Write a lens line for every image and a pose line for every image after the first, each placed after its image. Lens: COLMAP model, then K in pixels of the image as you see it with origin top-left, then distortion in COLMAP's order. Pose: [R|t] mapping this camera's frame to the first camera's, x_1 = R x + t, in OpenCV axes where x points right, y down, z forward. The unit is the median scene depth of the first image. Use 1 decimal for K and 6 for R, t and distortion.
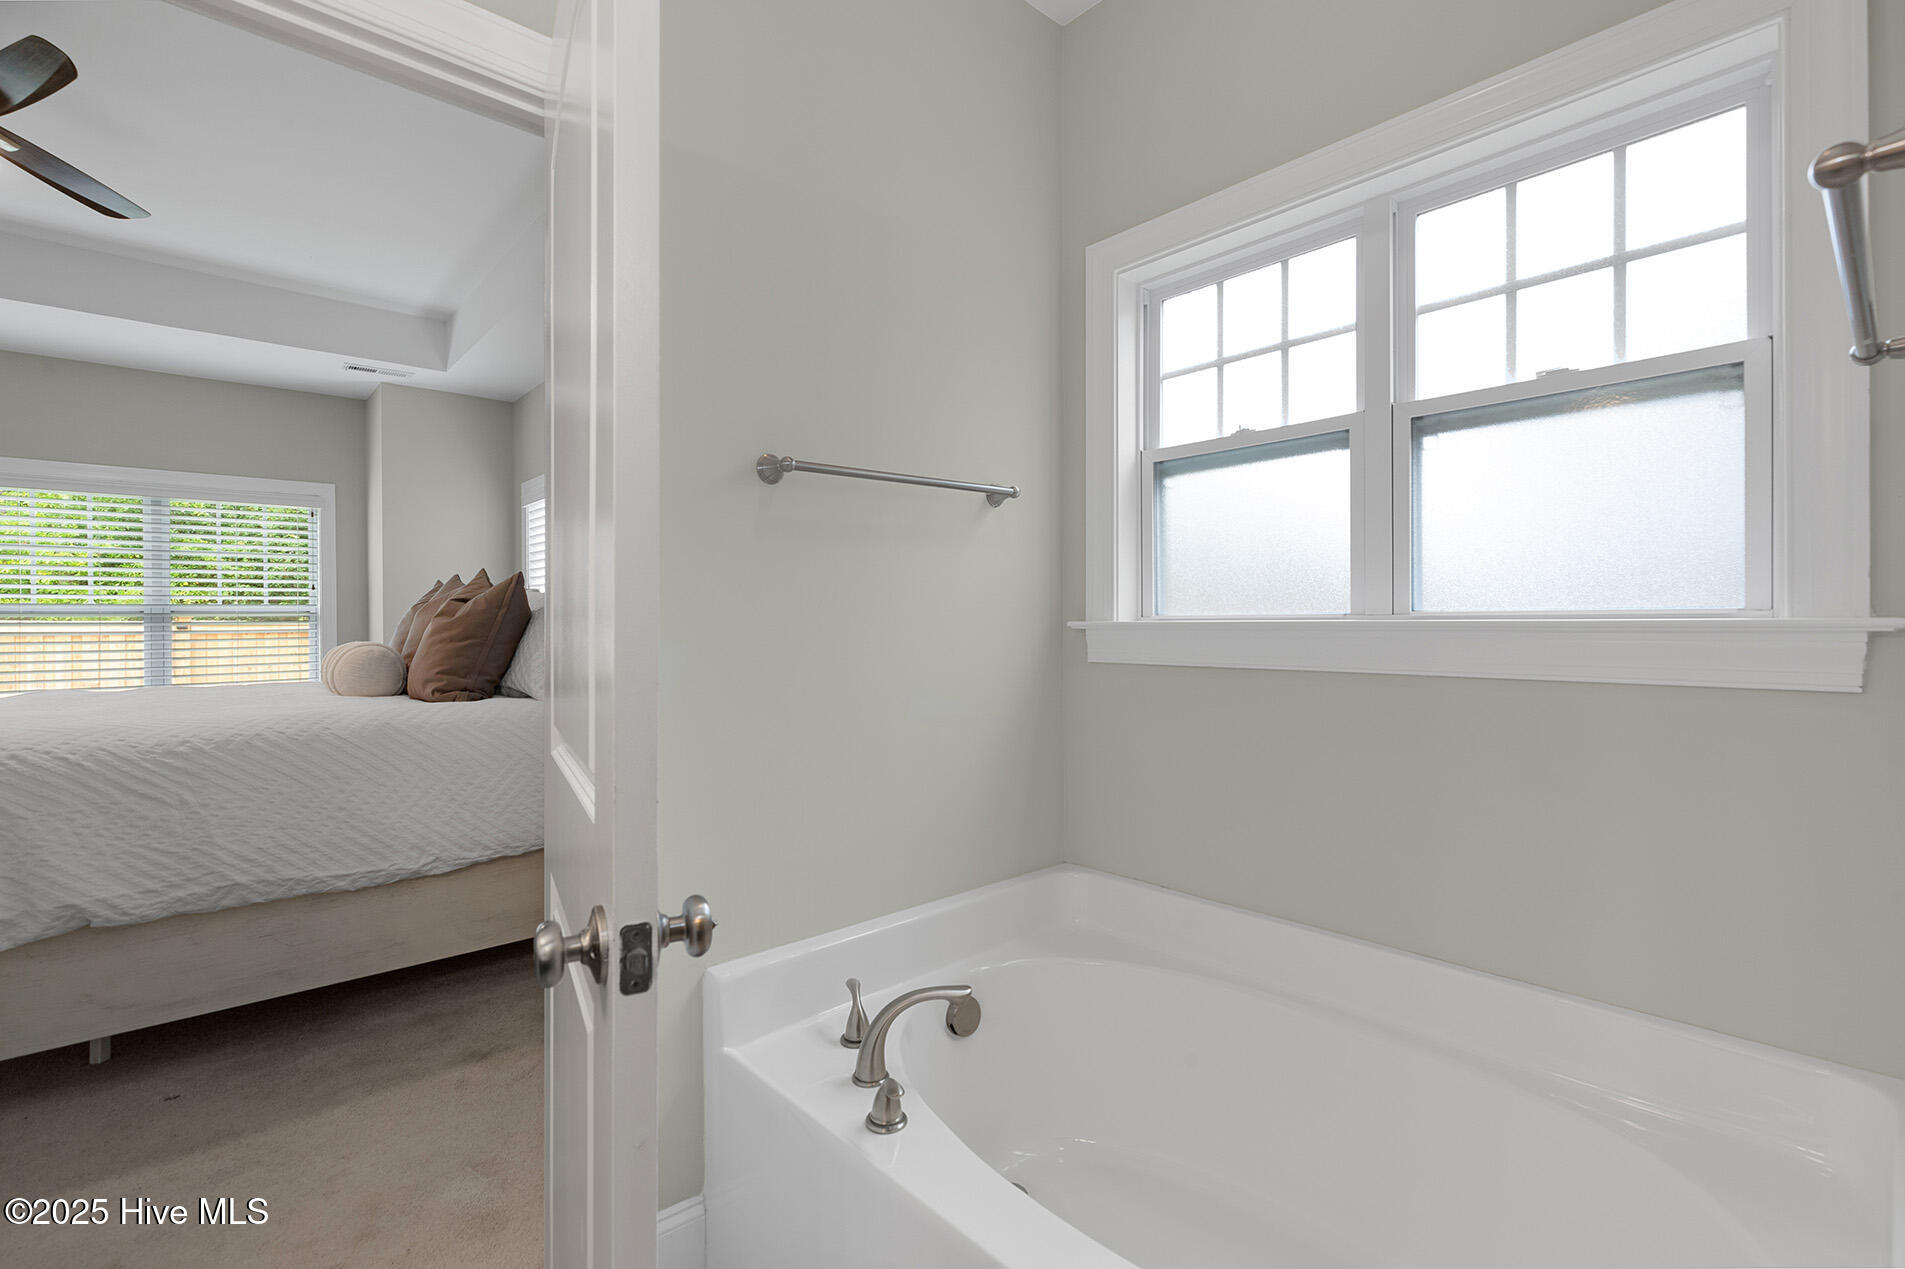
lens RADIAL K [[868.7, 0, 948.2], [0, 868.7, 621.7], [0, 0, 1]] dist [0.006712, 0.001011]
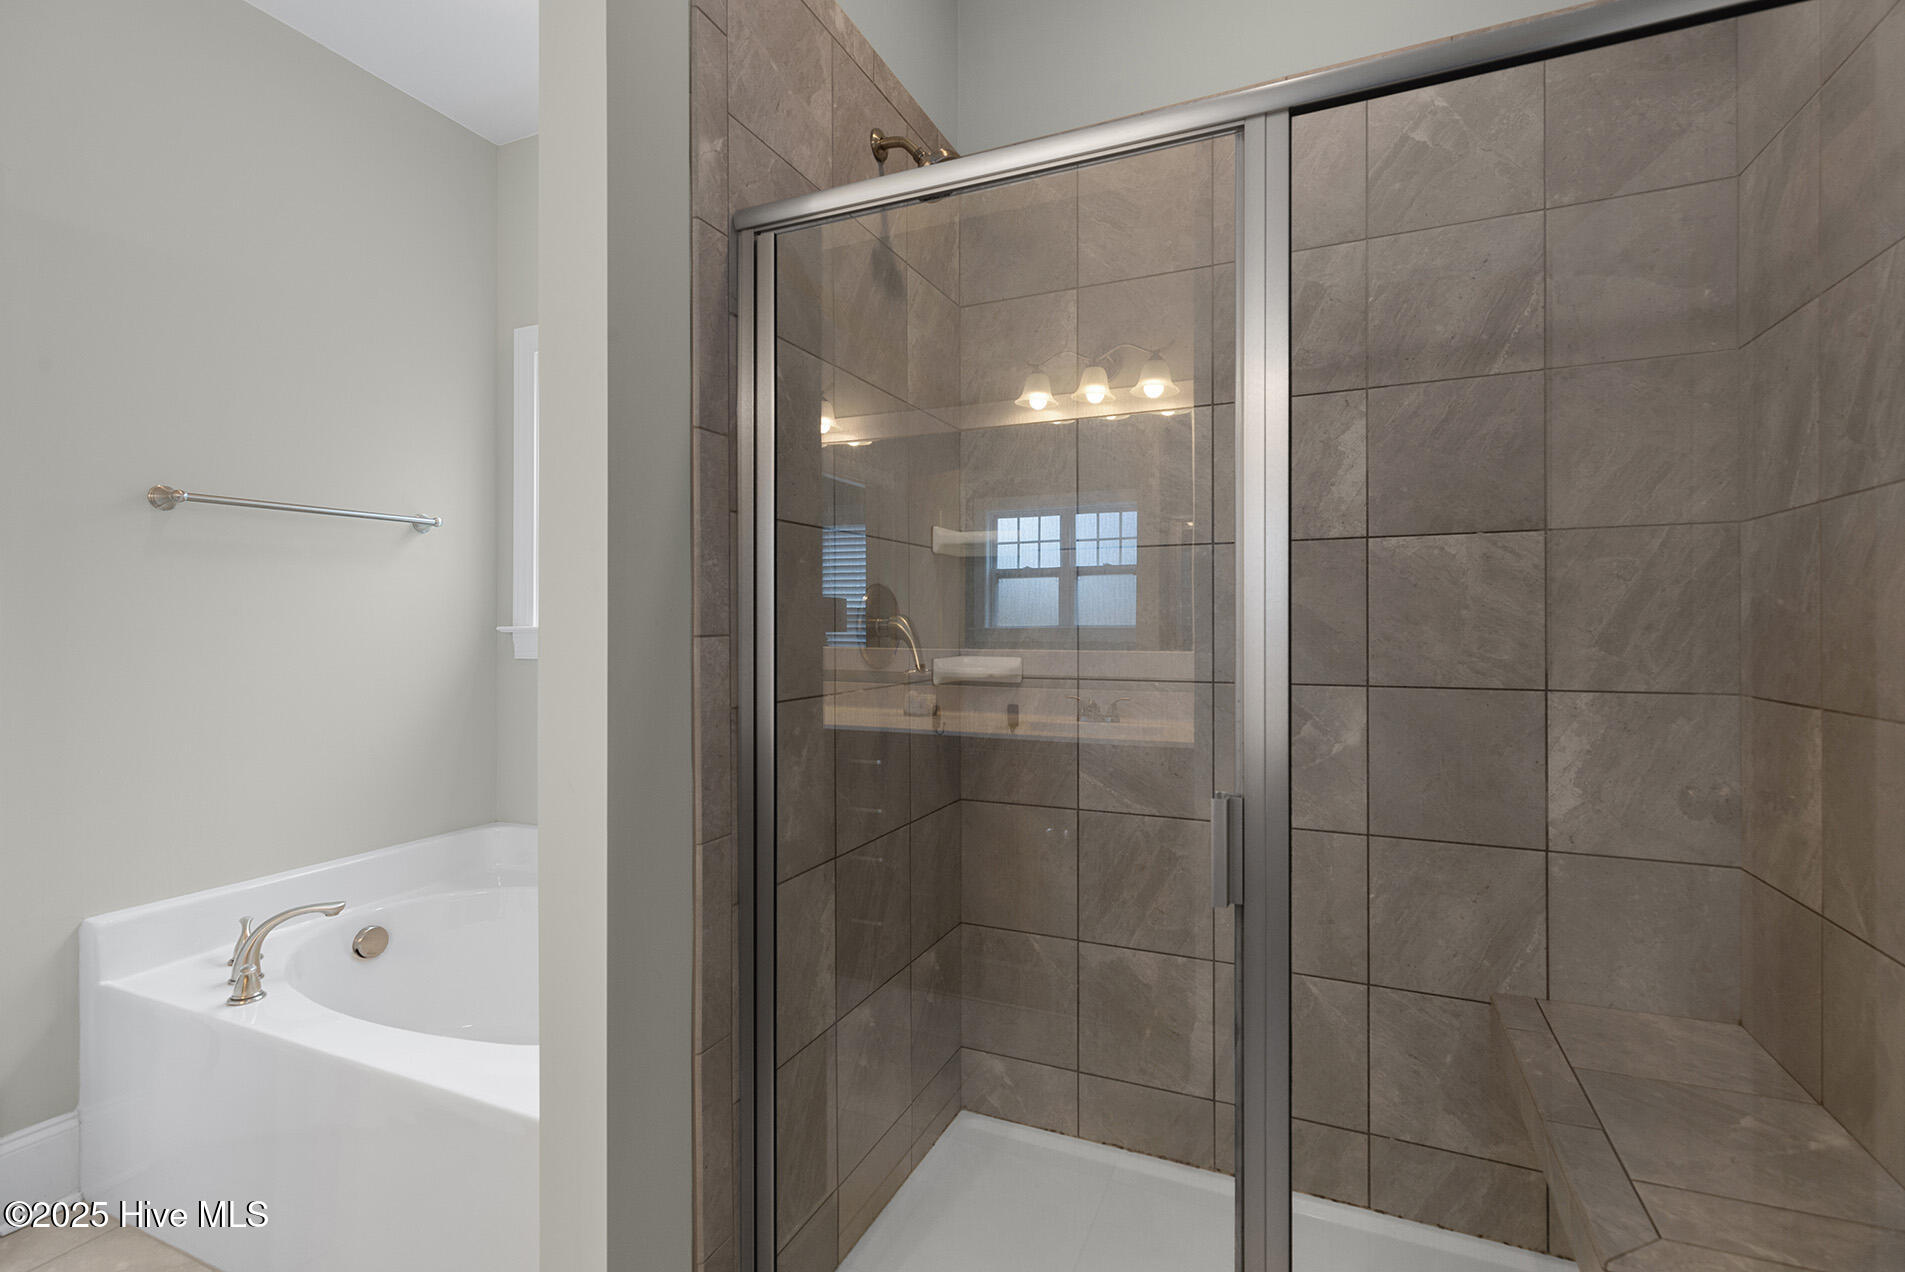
lens RADIAL K [[868.7, 0, 943.1], [0, 868.7, 625.3], [0, 0, 1]] dist [0.006712, 0.001011]
pose [[0.913993, 0.002786, 0.405721, 0.288536], [-0.001693, 0.999994, -0.003053, 0.000614], [-0.405727, 0.002104, 0.913992, -0.533756]]
